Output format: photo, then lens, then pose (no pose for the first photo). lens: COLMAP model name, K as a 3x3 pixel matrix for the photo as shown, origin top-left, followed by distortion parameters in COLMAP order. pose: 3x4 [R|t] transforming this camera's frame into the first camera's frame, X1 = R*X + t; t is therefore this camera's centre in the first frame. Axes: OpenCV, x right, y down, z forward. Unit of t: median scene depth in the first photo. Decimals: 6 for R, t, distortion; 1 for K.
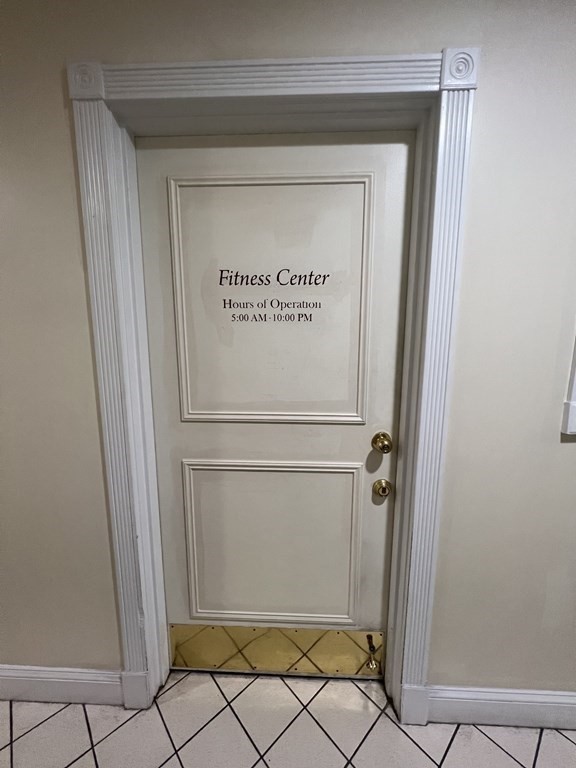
lens RADIAL K [[306.2, 0, 288.0], [0, 306.2, 384.0], [0, 0, 1]] dist [0.001960, -0.003259]
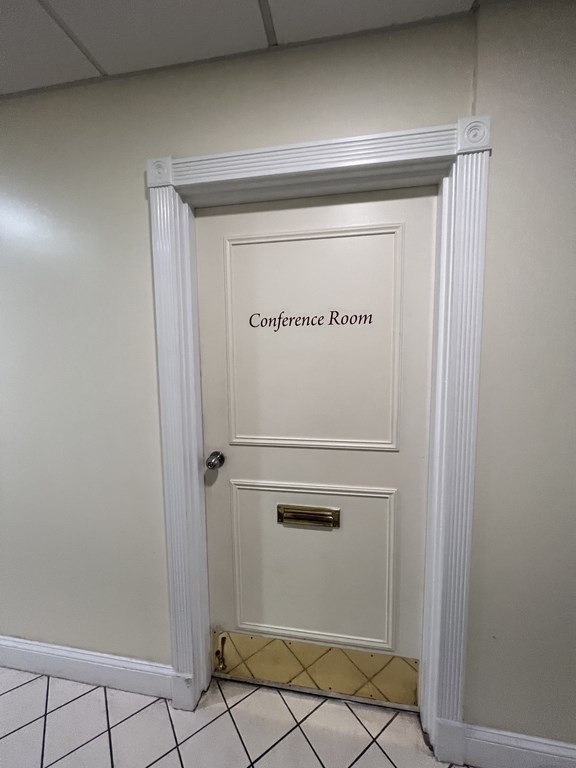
lens RADIAL K [[322.3, 0, 651.3], [0, 322.3, 395.2], [0, 0, 1]] dist [-0.000827, -0.002158]
pose [[0.996099, 0.001447, -0.088231, 1.304976], [-0.008036, 0.997198, -0.074374, 0.013652], [0.087876, 0.074793, 0.993320, -0.052279]]
